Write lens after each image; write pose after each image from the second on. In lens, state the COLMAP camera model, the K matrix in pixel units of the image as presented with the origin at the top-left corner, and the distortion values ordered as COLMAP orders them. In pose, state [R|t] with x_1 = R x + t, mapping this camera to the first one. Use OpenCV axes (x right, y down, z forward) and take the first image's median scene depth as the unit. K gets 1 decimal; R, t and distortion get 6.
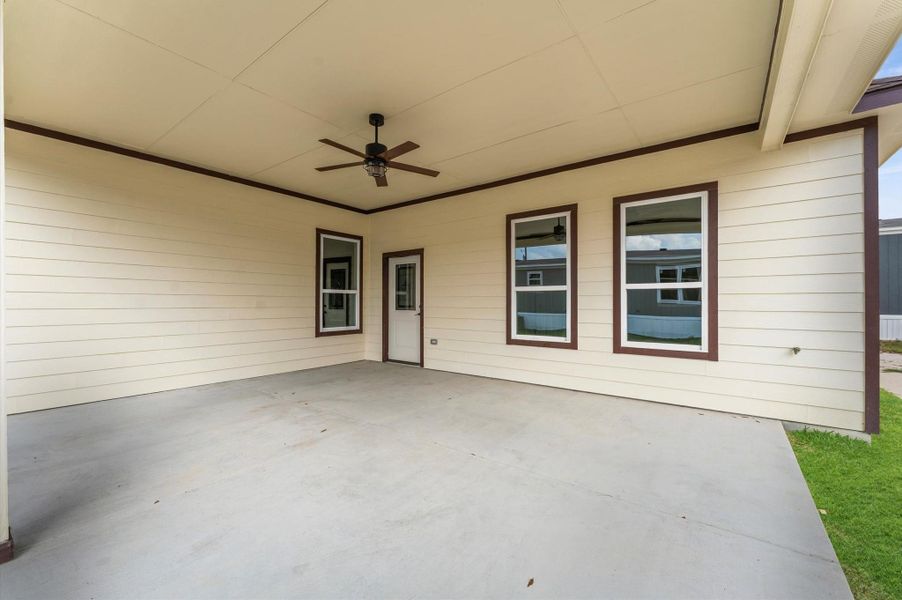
lens RADIAL K [[359.4, 0, 450.1], [0, 359.4, 300.2], [0, 0, 1]] dist [0.001013, -0.000591]
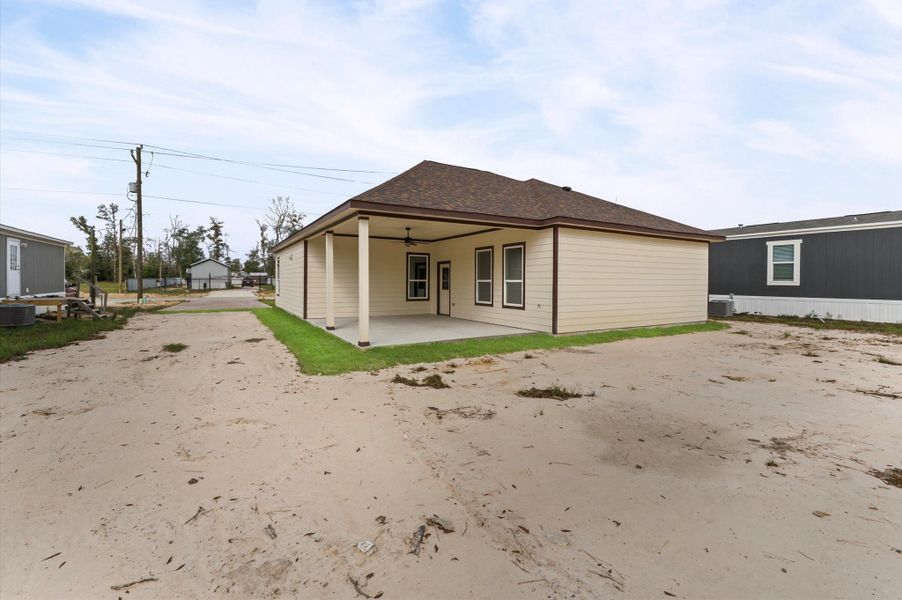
lens RADIAL K [[359.4, 0, 450.1], [0, 359.4, 300.2], [0, 0, 1]] dist [0.001013, -0.000591]
pose [[0.926687, 0.022933, -0.375134, 0.697597], [-0.002399, 0.998477, 0.055112, -0.027125], [0.375827, -0.050171, 0.925331, -0.937106]]
